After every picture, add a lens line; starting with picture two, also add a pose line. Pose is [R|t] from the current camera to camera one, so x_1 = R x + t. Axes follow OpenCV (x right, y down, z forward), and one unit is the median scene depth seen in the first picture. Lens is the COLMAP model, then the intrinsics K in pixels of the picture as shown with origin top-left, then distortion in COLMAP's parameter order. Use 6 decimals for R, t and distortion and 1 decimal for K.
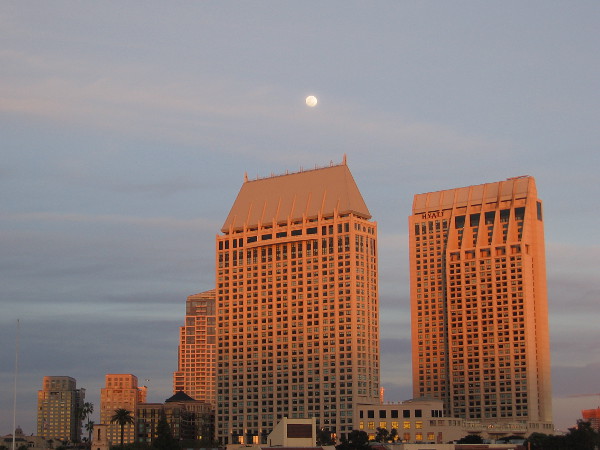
lens RADIAL K [[1223.1, 0, 299.8], [0, 1223.1, 224.7], [0, 0, 1]] dist [-0.100210, 0.000000]
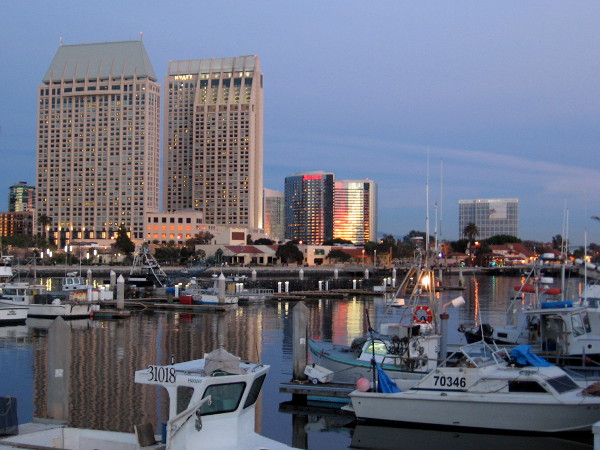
lens RADIAL K [[1018.4, 0, 300.1], [0, 1018.4, 225.9], [0, 0, 1]] dist [-0.216185, 0.000000]
pose [[0.938372, 0.028590, 0.344442, -0.177447], [-0.085050, 0.985030, 0.149942, -0.028396], [-0.334999, -0.169996, 0.926756, -0.149760]]
